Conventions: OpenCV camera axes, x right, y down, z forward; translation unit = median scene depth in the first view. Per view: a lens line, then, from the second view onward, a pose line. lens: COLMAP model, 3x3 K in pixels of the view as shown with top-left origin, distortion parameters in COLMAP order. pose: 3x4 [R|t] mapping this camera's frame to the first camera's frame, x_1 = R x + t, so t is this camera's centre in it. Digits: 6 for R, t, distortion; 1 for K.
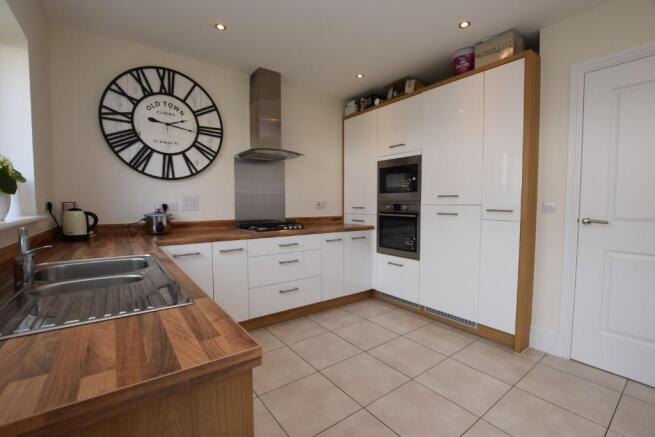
lens RADIAL K [[286.2, 0, 327.5], [0, 286.2, 218.5], [0, 0, 1]] dist [-0.036179, 0.000037]
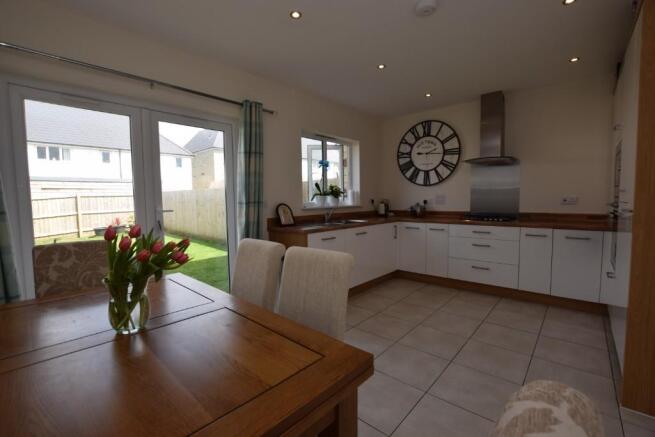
lens RADIAL K [[286.2, 0, 327.5], [0, 286.2, 218.5], [0, 0, 1]] dist [-0.036179, 0.000037]
pose [[0.194892, 0.059026, -0.979047, 1.006659], [-0.044480, 0.997692, 0.051296, -0.002479], [0.979816, 0.033551, 0.197068, 0.081159]]
